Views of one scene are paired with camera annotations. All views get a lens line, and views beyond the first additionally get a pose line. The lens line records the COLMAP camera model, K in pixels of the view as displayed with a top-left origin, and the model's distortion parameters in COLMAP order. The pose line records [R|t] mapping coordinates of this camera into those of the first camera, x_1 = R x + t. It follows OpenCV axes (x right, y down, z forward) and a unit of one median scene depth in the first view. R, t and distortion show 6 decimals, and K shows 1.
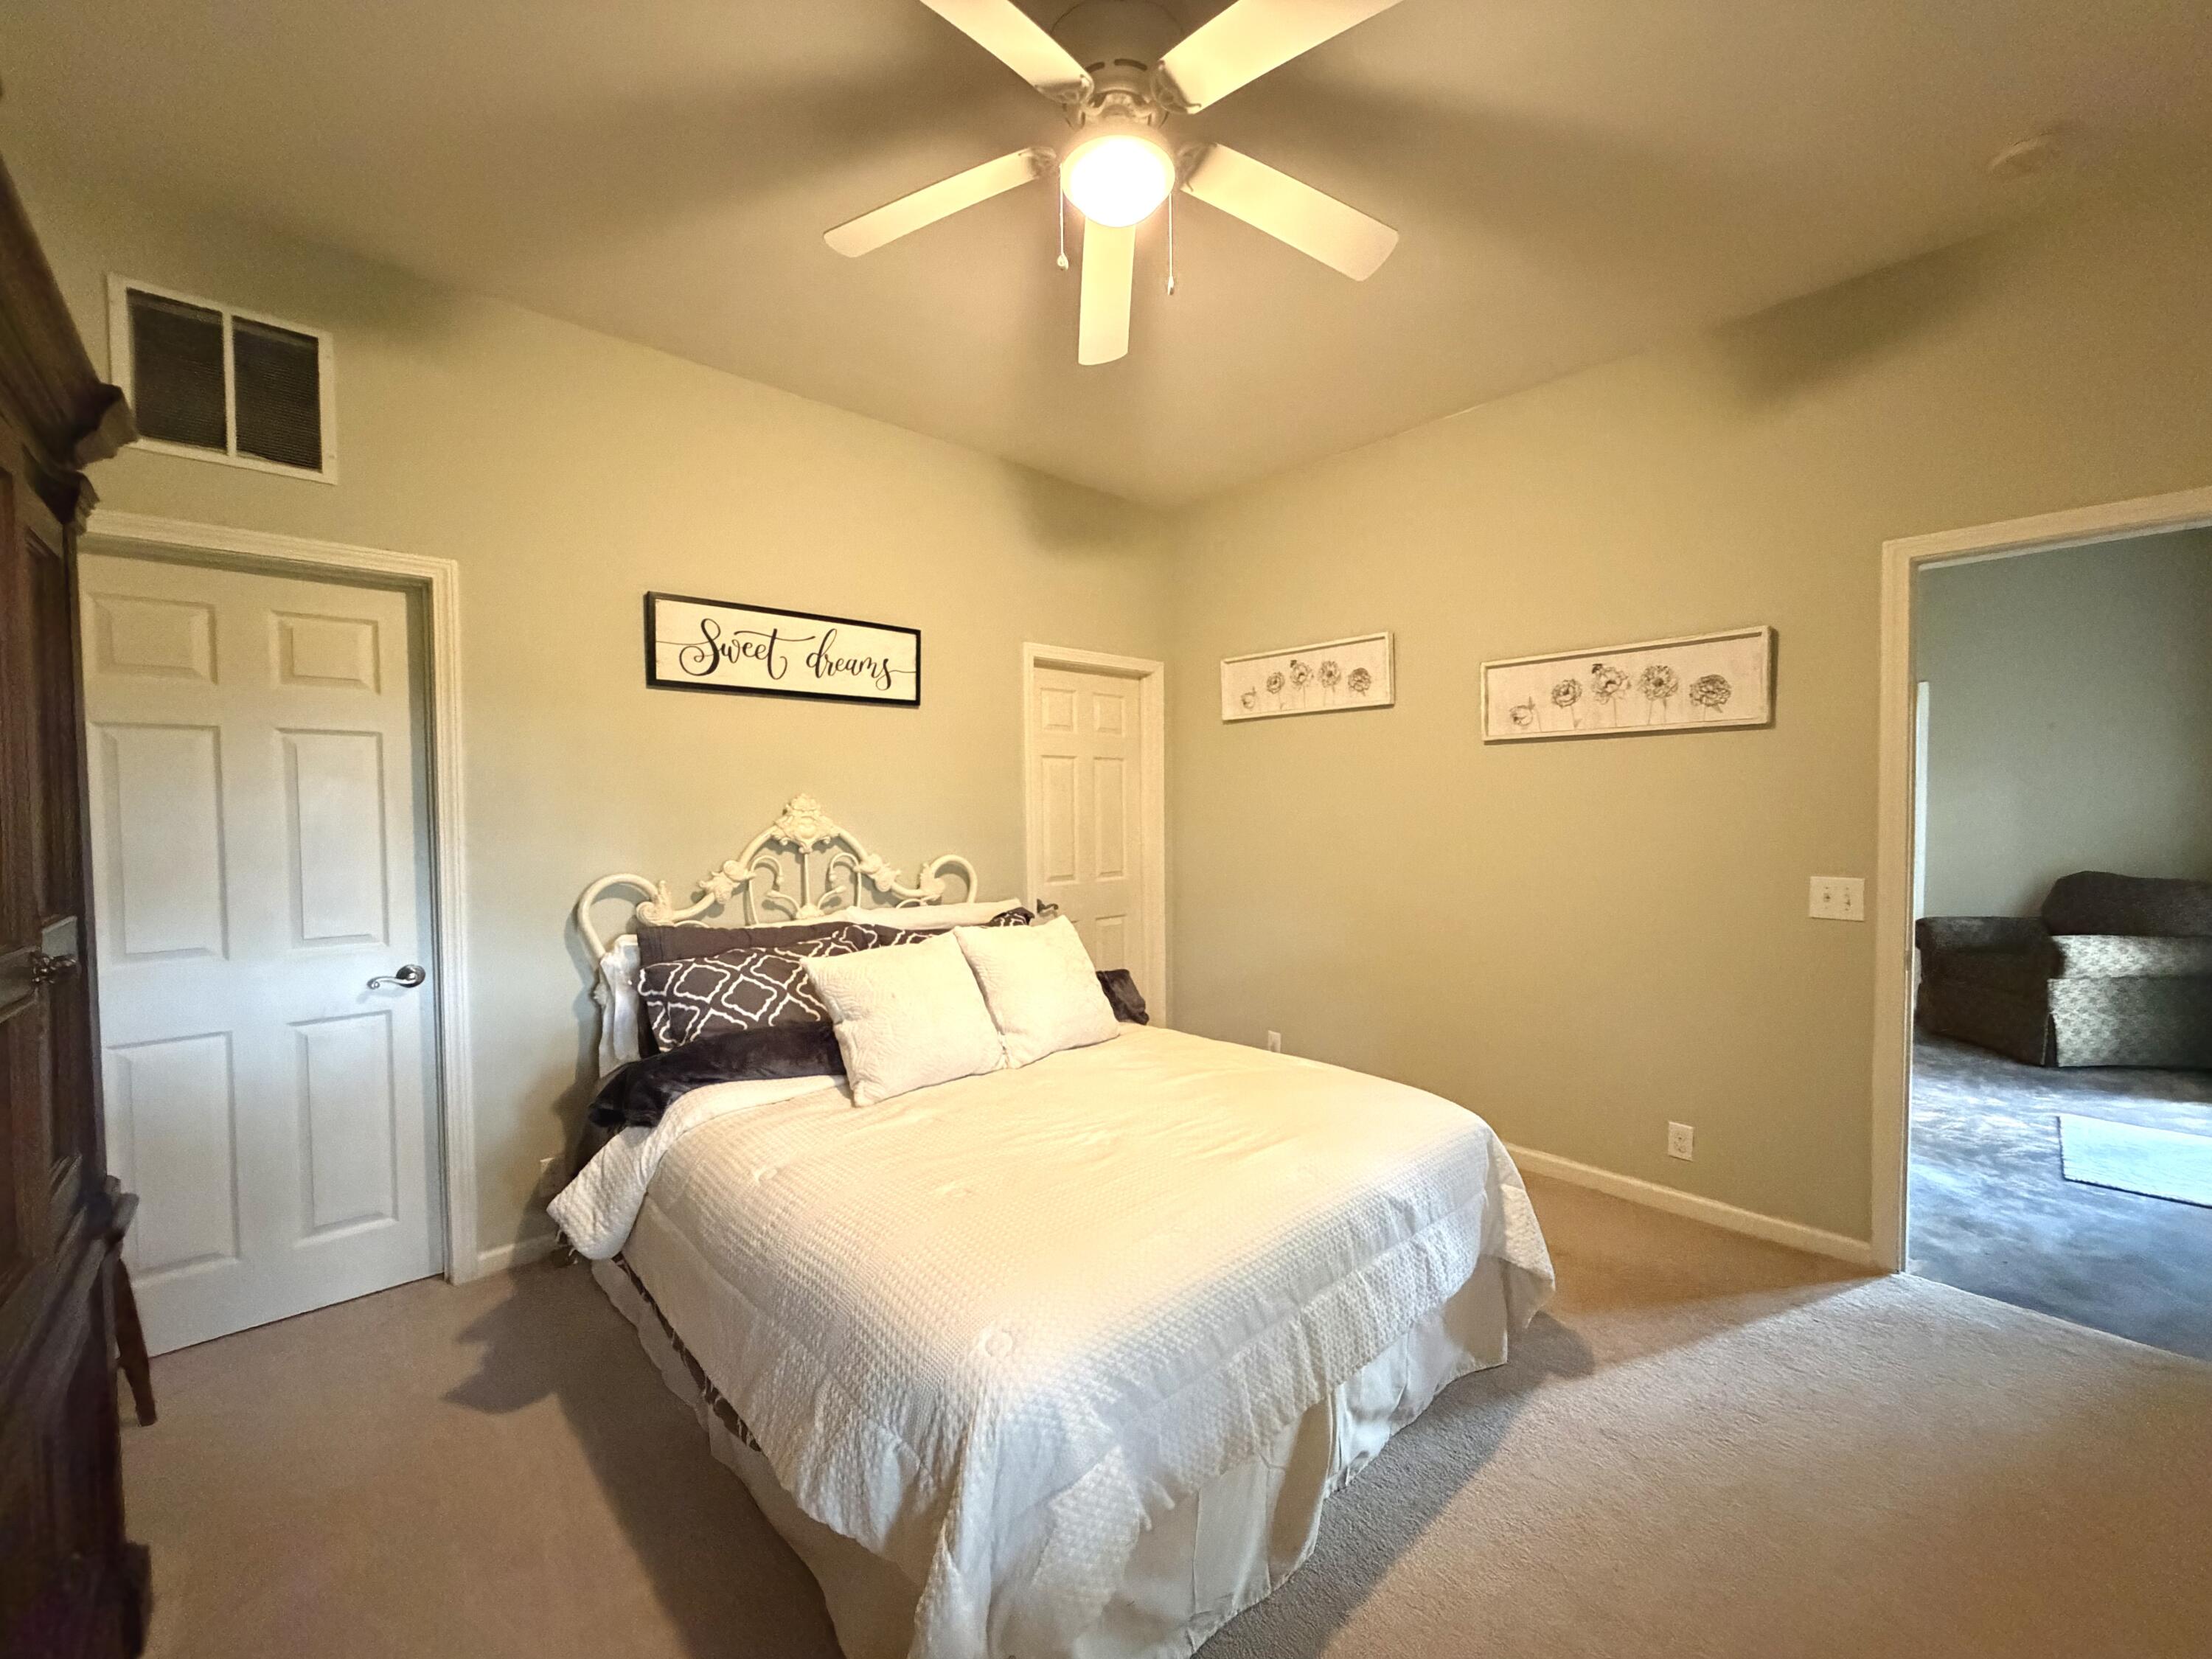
lens RADIAL K [[880.5, 0, 1092.4], [0, 880.5, 830.6], [0, 0, 1]] dist [0.000839, 0.000040]
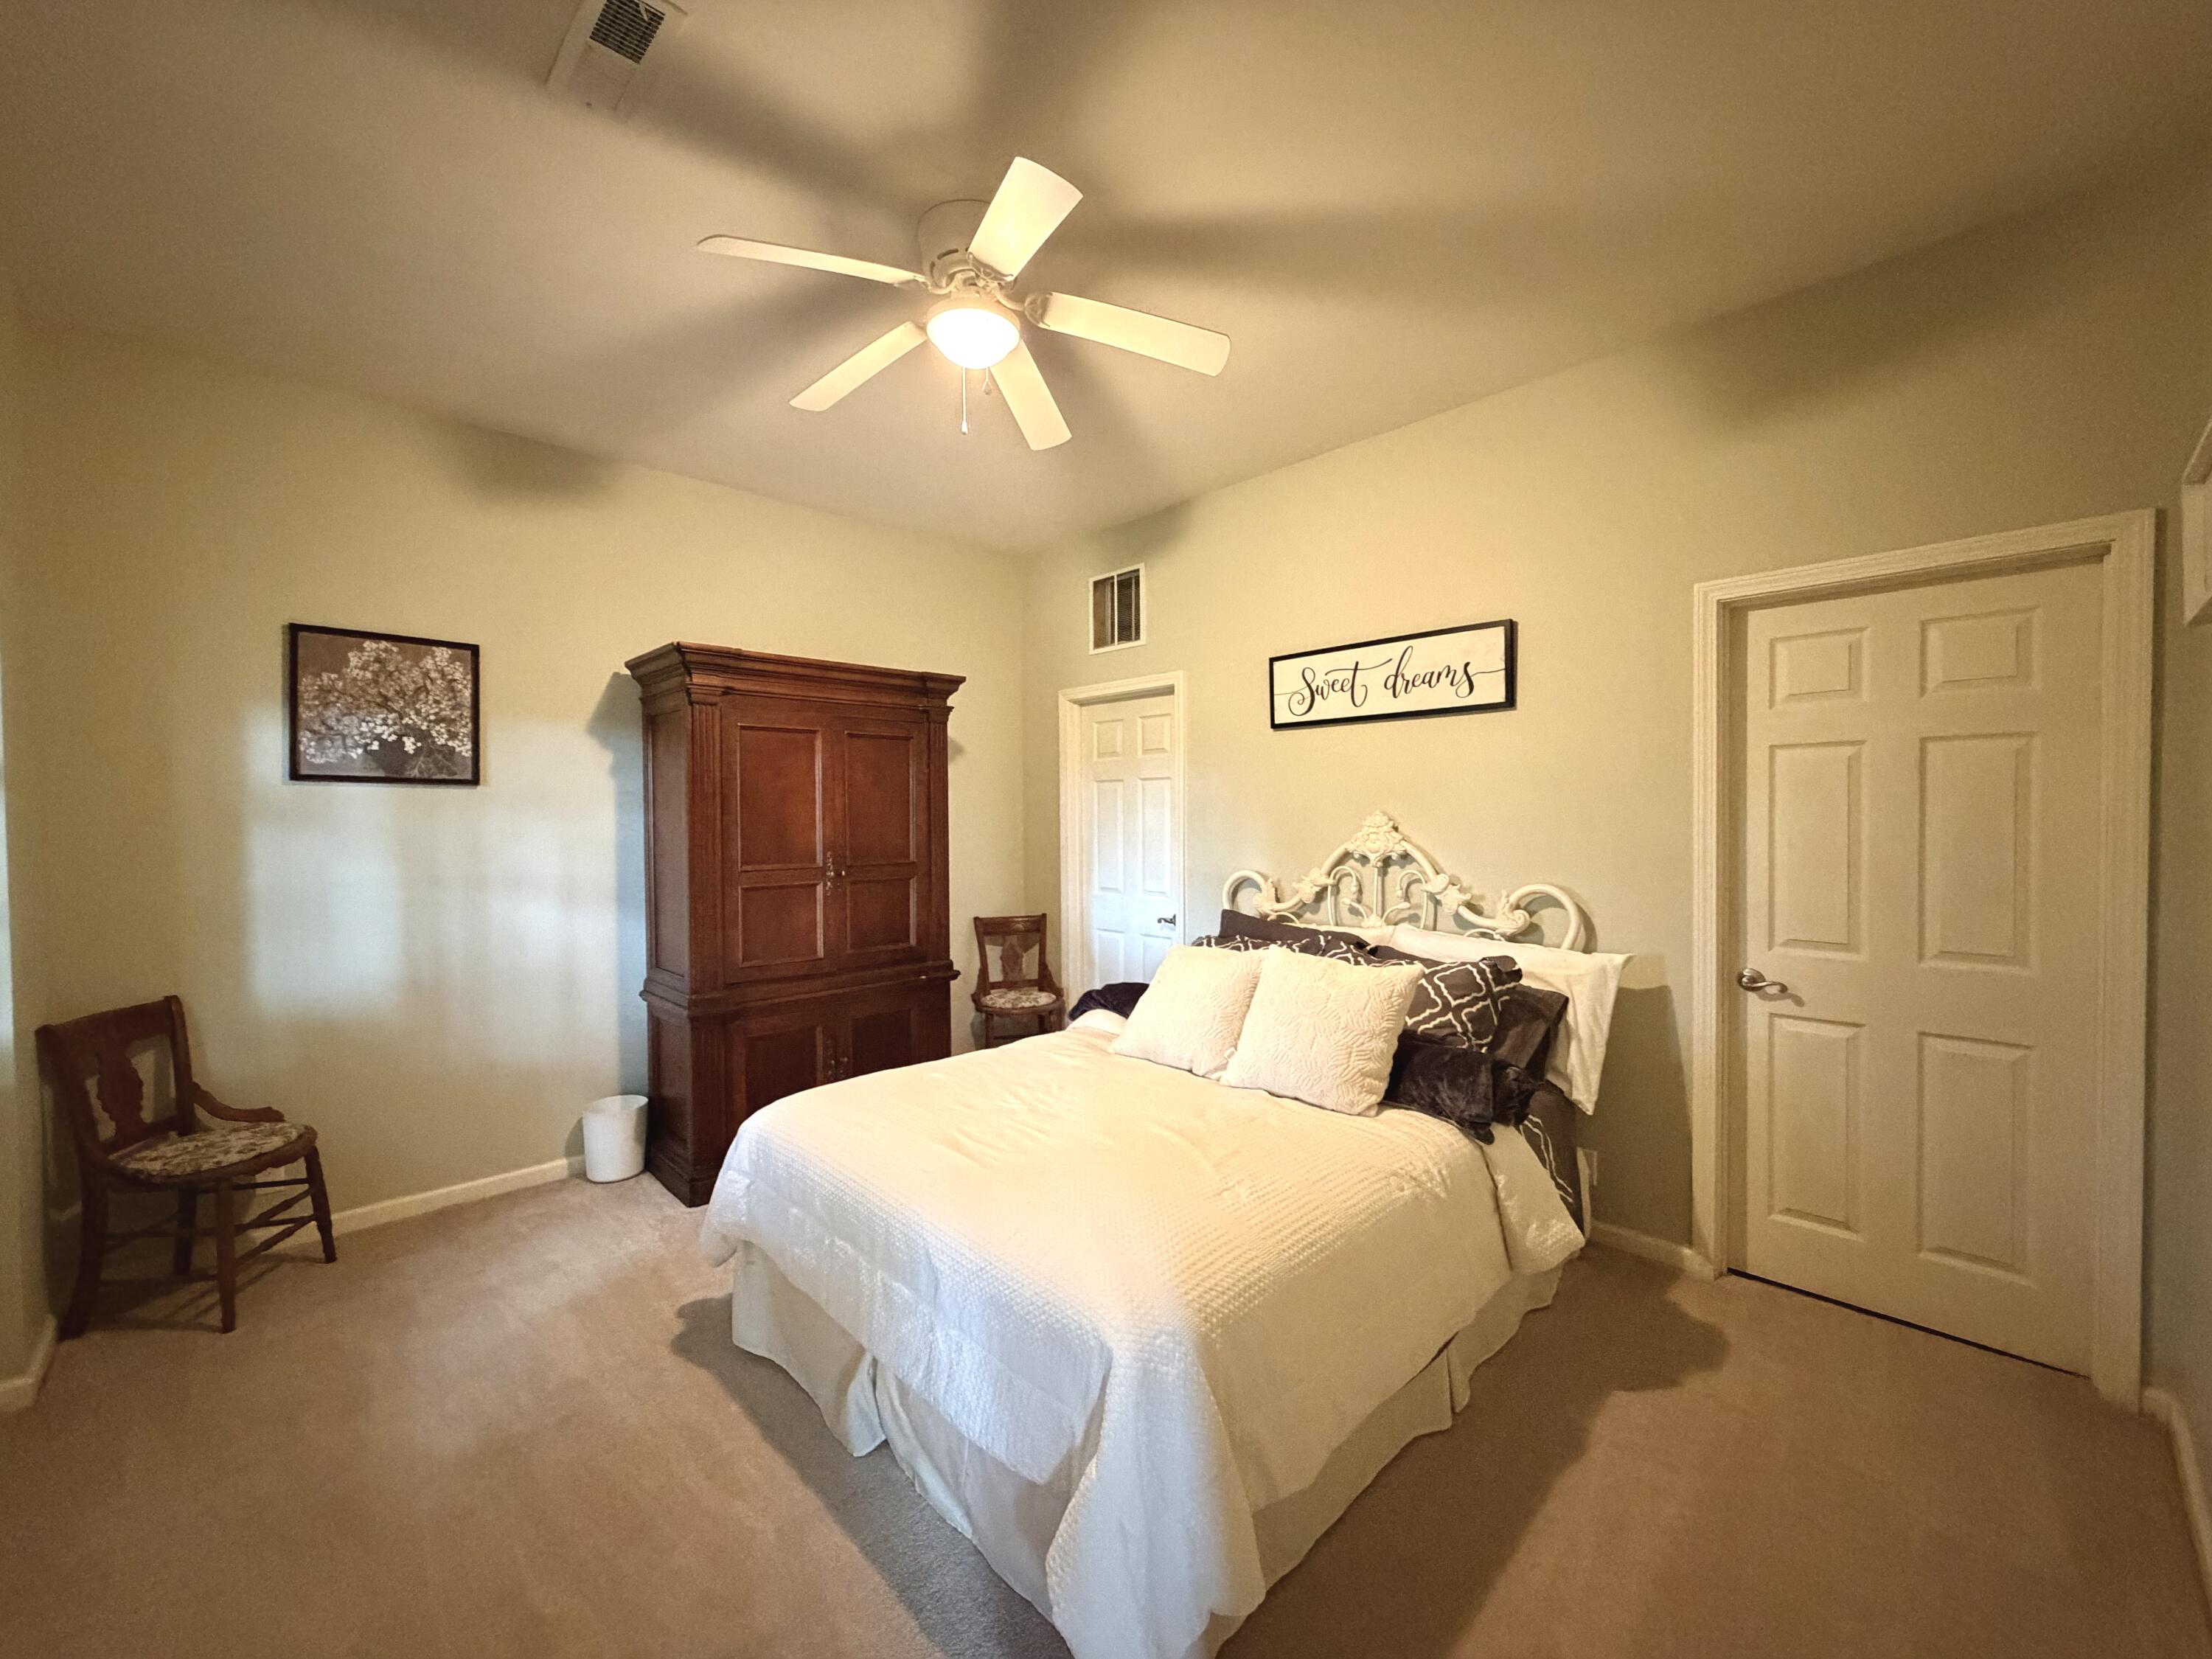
lens RADIAL K [[880.5, 0, 1104.8], [0, 880.5, 824.3], [0, 0, 1]] dist [0.000839, 0.000040]
pose [[0.022240, 0.020029, -0.999552, 0.750169], [-0.024770, 0.999503, 0.019477, -0.039858], [0.999446, 0.024326, 0.022725, 0.676602]]
